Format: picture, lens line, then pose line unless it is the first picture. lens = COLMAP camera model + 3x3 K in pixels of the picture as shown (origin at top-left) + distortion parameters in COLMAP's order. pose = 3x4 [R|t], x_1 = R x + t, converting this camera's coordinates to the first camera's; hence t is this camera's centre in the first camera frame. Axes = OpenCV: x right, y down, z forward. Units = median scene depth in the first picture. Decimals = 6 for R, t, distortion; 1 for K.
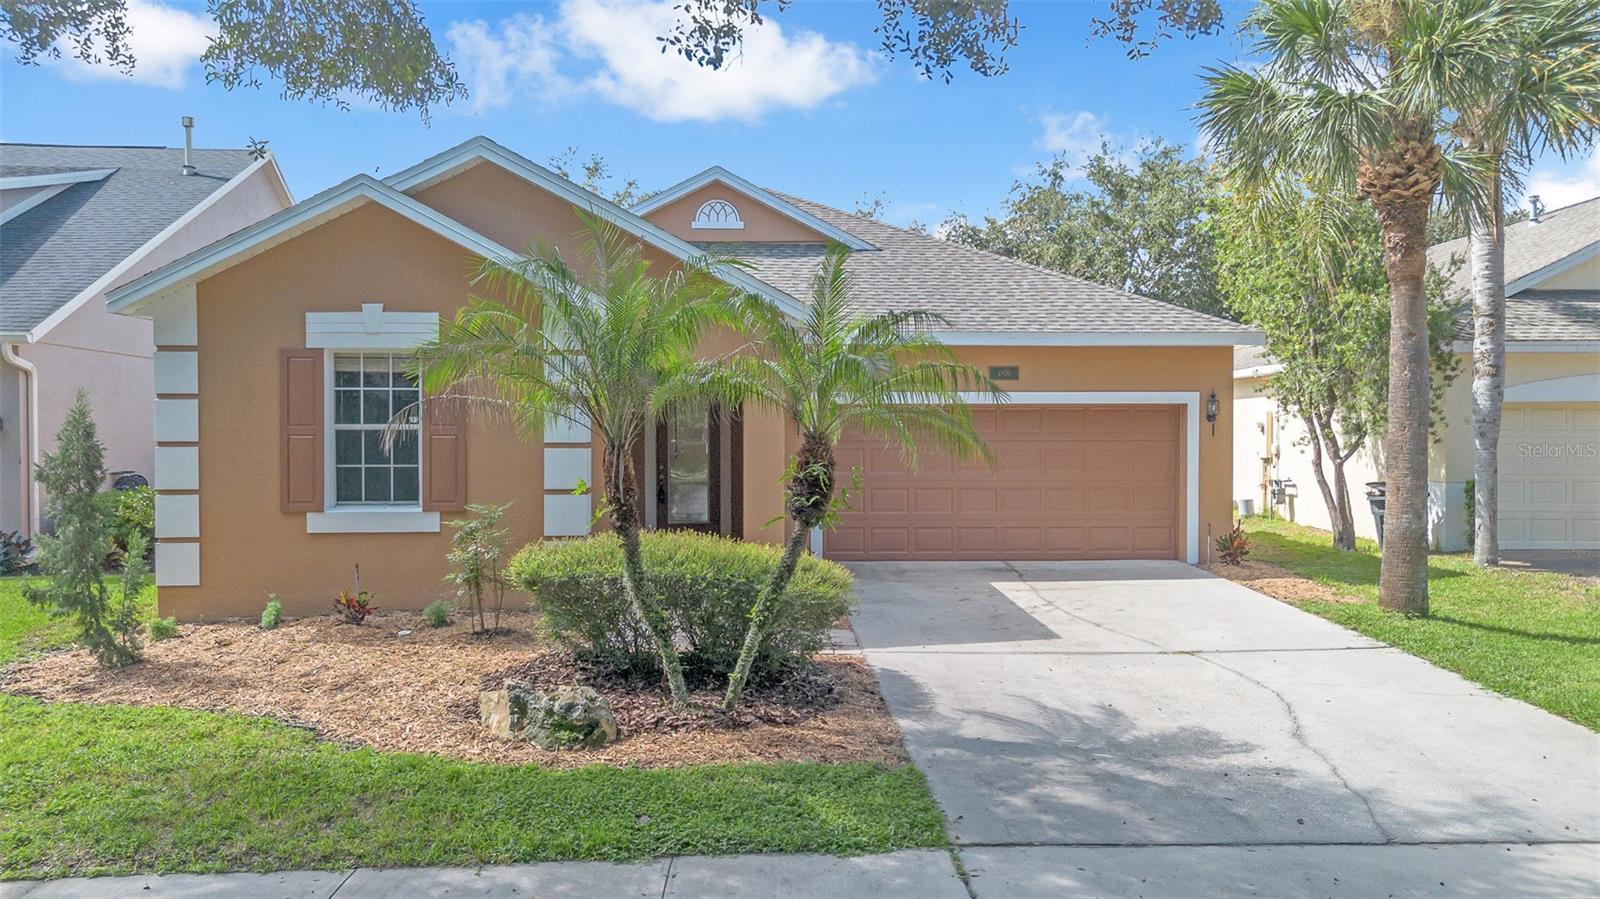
lens RADIAL K [[1148.5, 0, 800.7], [0, 1148.5, 445.3], [0, 0, 1]] dist [0.043886, -0.035058]
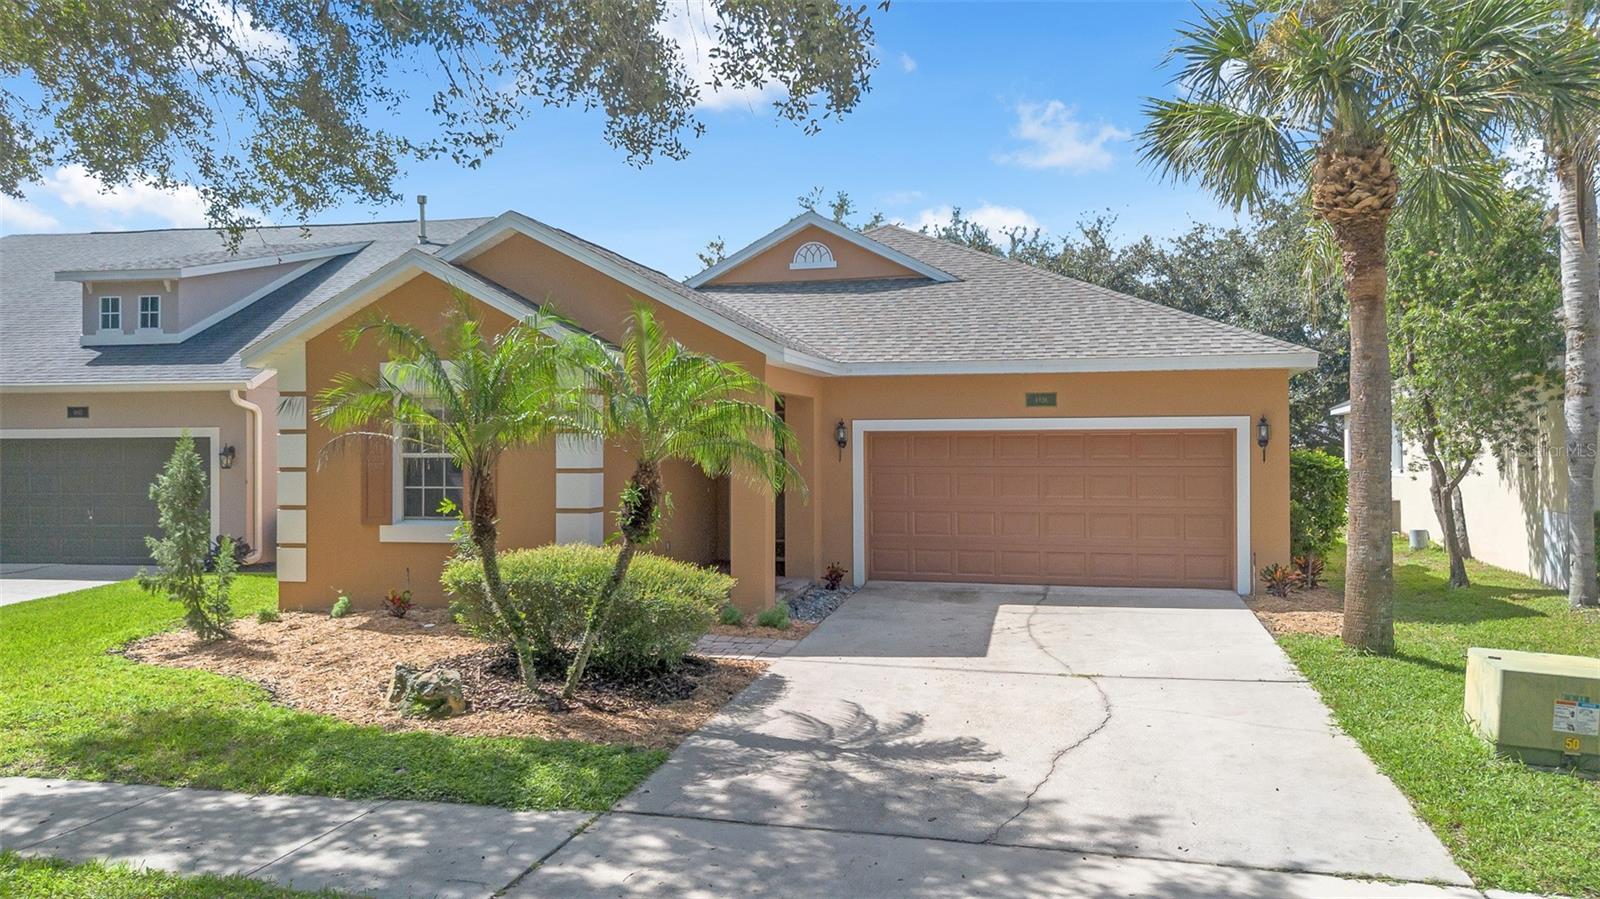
lens RADIAL K [[1148.5, 0, 798.5], [0, 1148.5, 450.1], [0, 0, 1]] dist [0.043886, -0.035058]
pose [[0.957366, -0.003170, -0.288862, 0.383723], [-0.001189, 0.999888, -0.014915, -0.004364], [0.288877, 0.014623, 0.957255, -0.051626]]
